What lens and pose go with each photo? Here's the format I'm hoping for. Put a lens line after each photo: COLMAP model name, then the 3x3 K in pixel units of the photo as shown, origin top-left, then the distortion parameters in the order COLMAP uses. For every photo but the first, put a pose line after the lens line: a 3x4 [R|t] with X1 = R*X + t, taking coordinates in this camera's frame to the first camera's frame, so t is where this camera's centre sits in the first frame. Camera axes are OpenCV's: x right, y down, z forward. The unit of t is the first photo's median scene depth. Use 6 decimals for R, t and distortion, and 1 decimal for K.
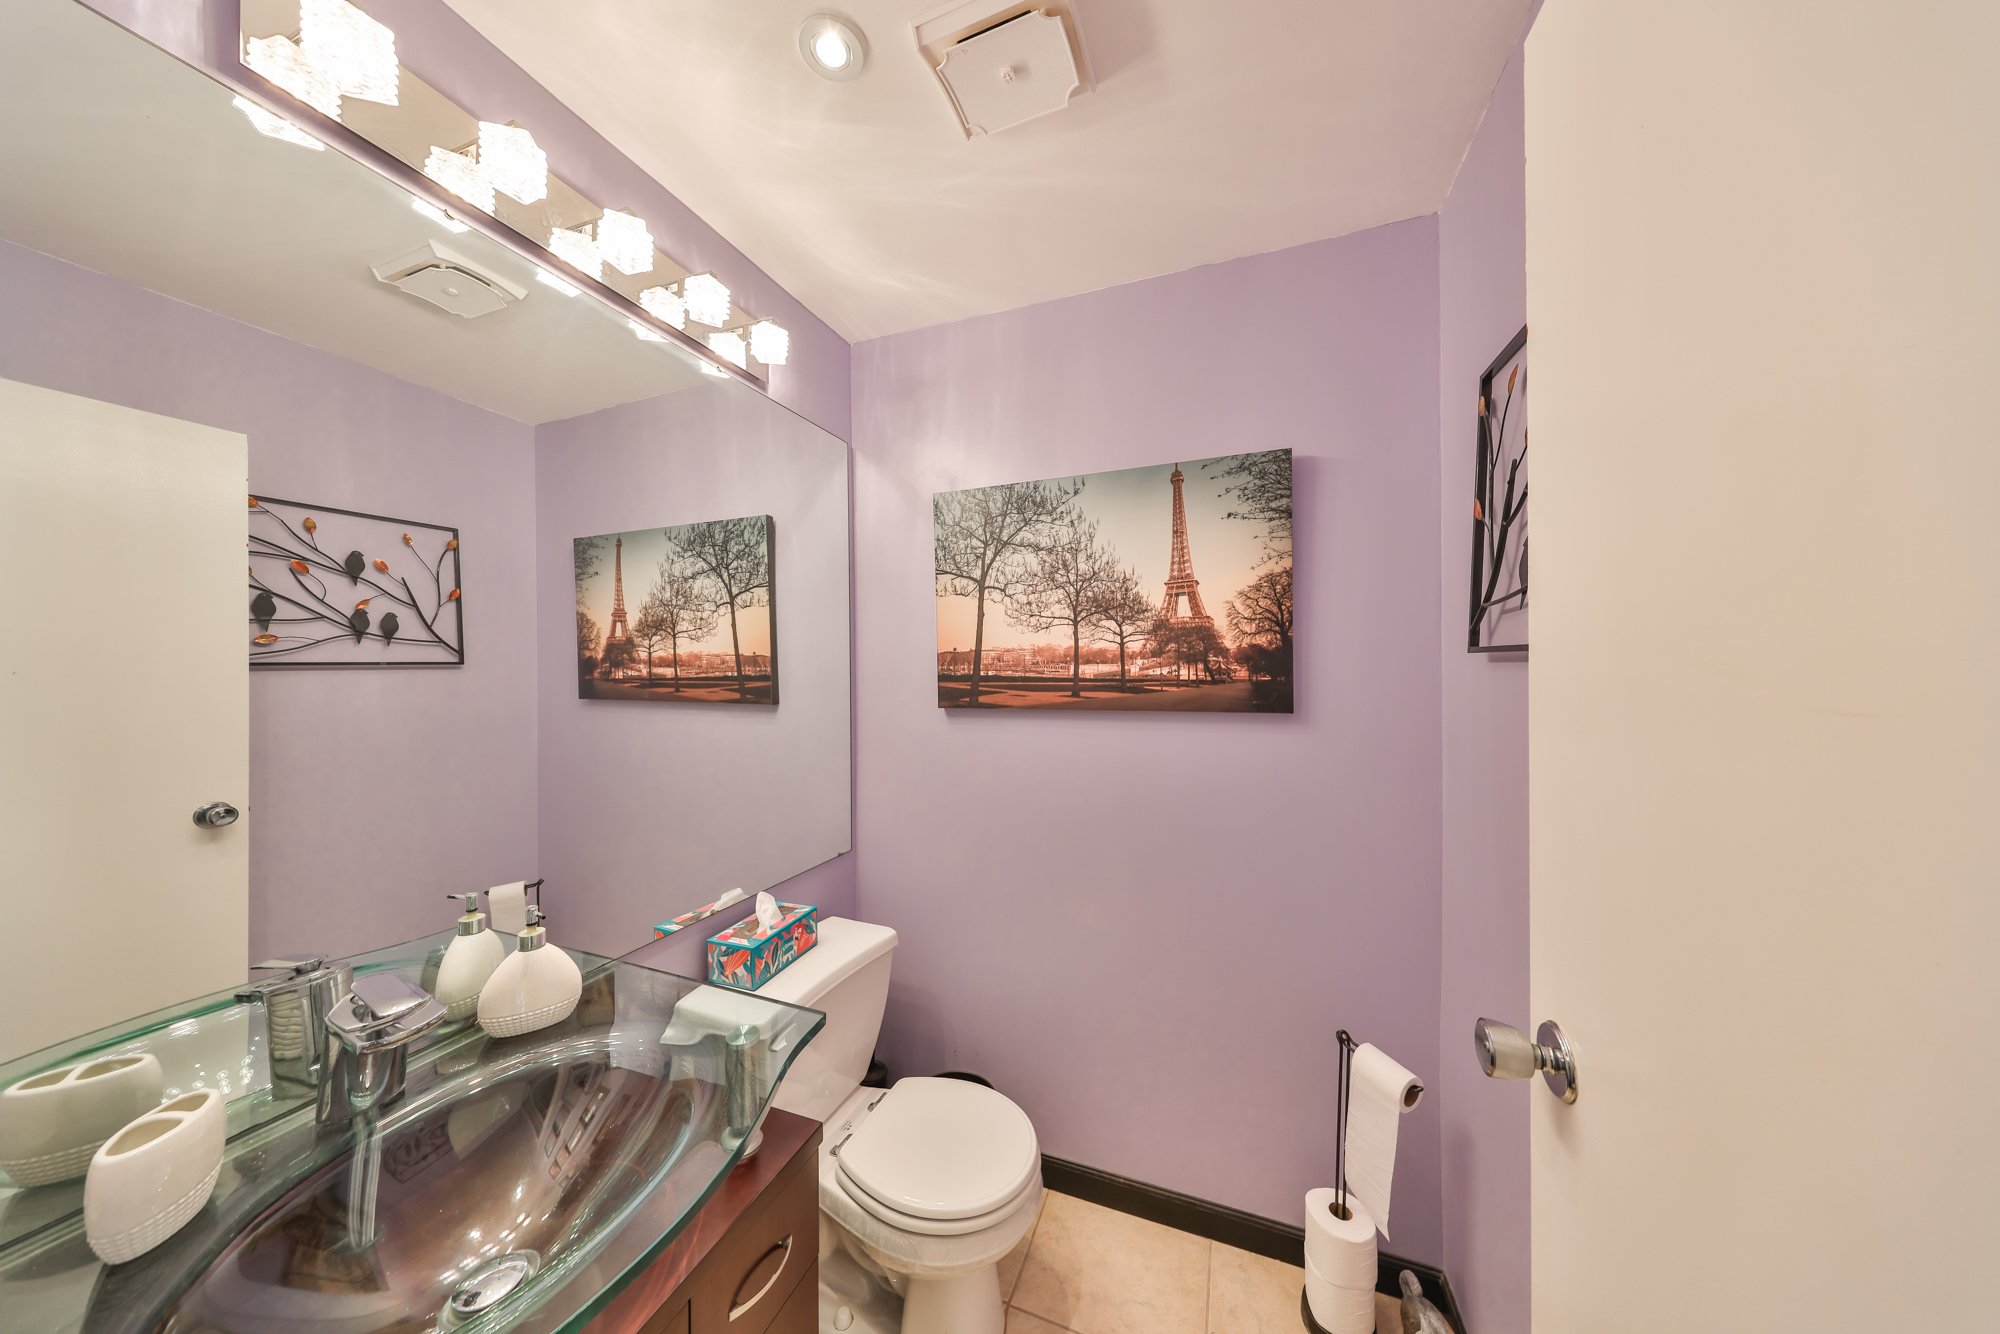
lens RADIAL K [[614.3, 0, 1004.3], [0, 614.3, 668.1], [0, 0, 1]] dist [-0.001998, 0.000512]
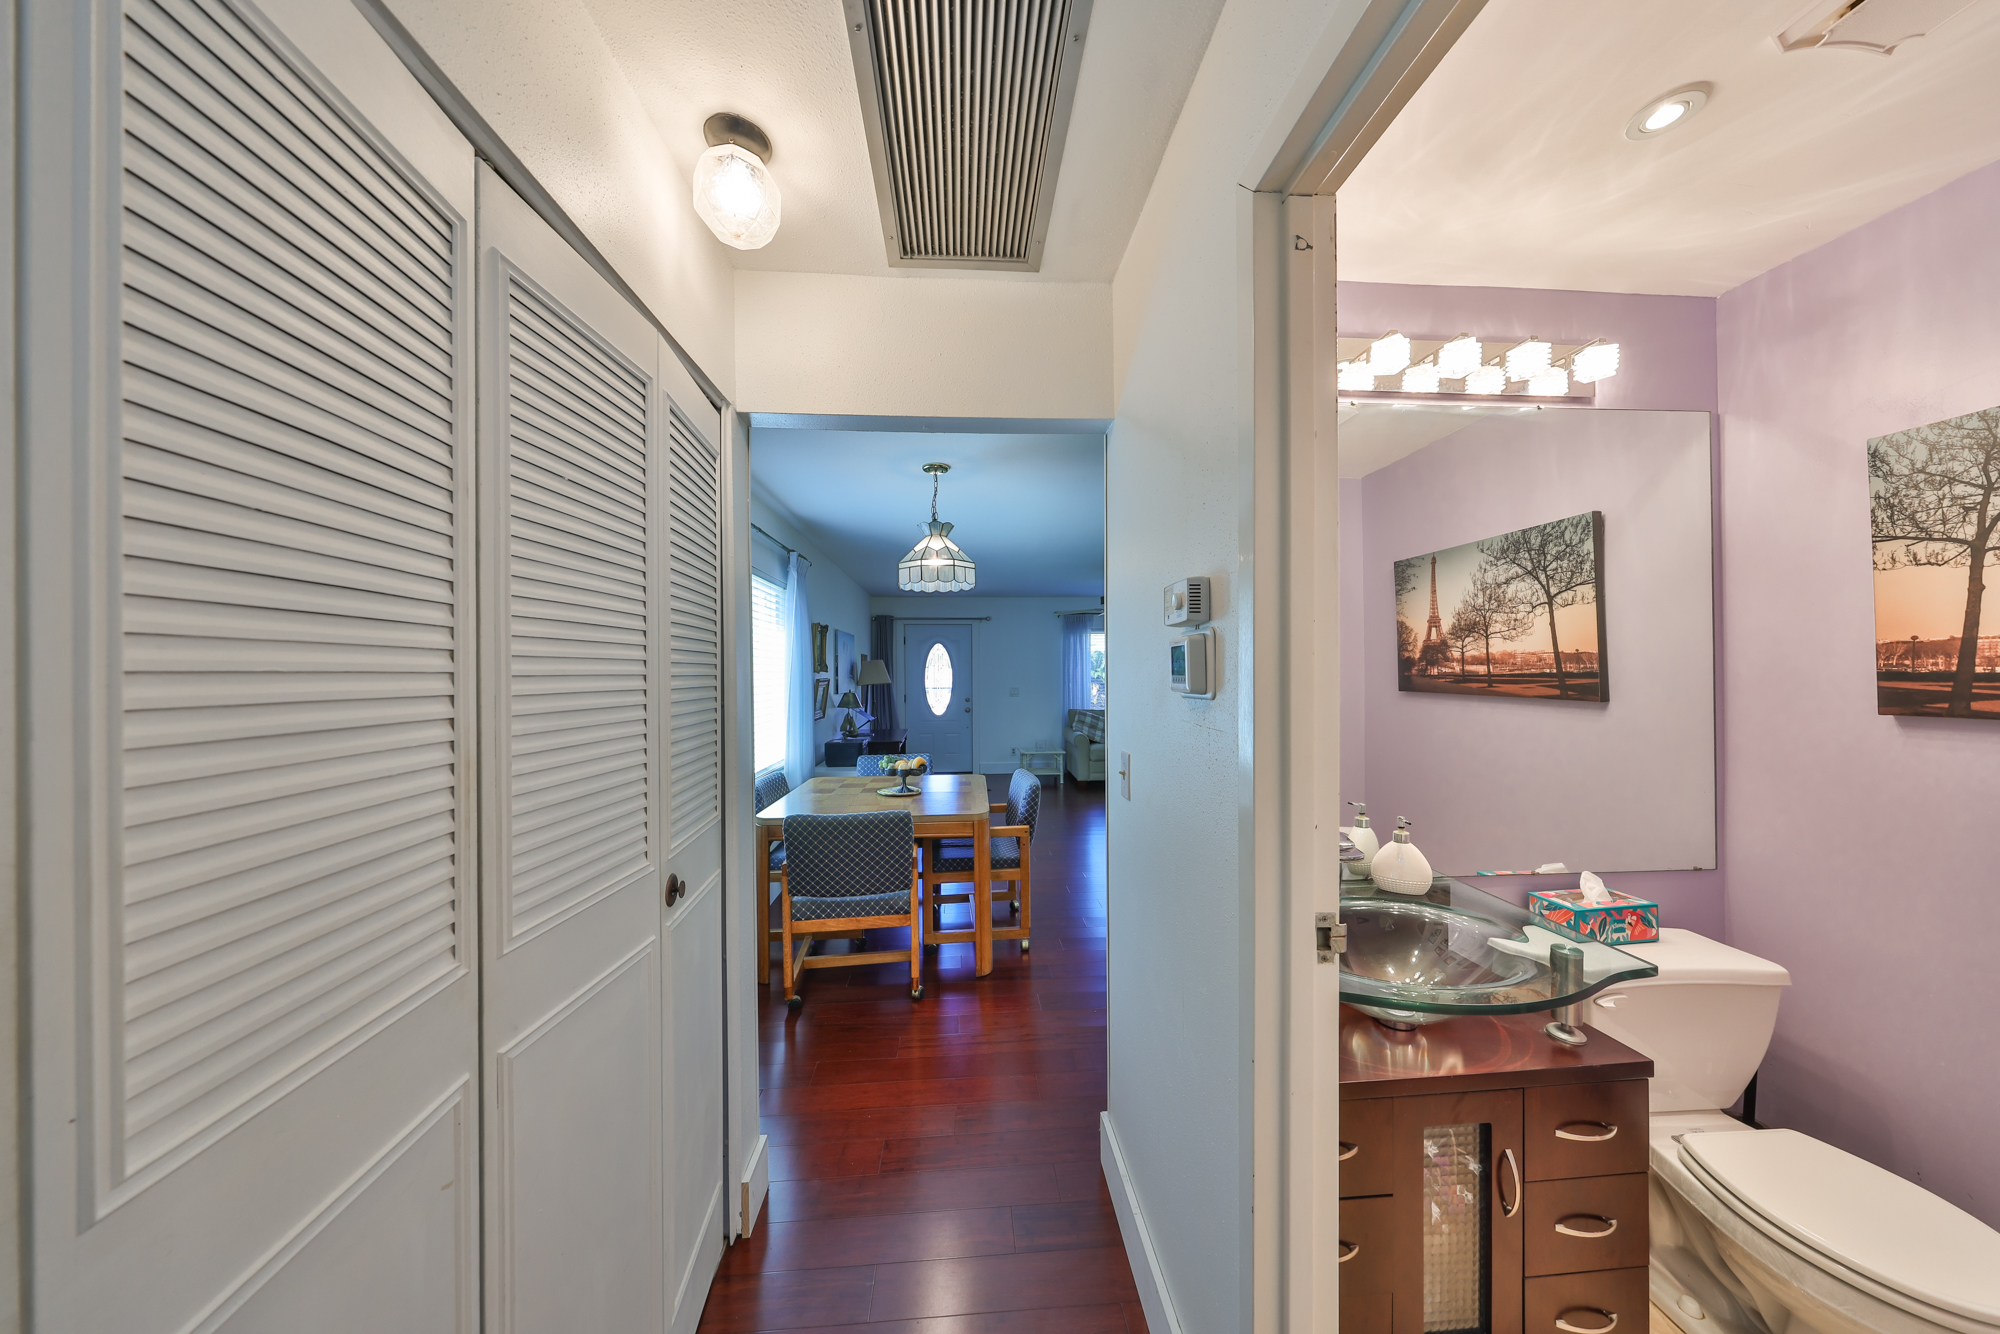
lens RADIAL K [[614.3, 0, 1007.2], [0, 614.3, 672.3], [0, 0, 1]] dist [-0.001998, 0.000512]
pose [[0.423367, 0.002708, -0.905954, 0.127293], [0.006036, 0.999965, 0.005810, 0.000510], [0.905938, -0.007928, 0.423336, -0.320945]]
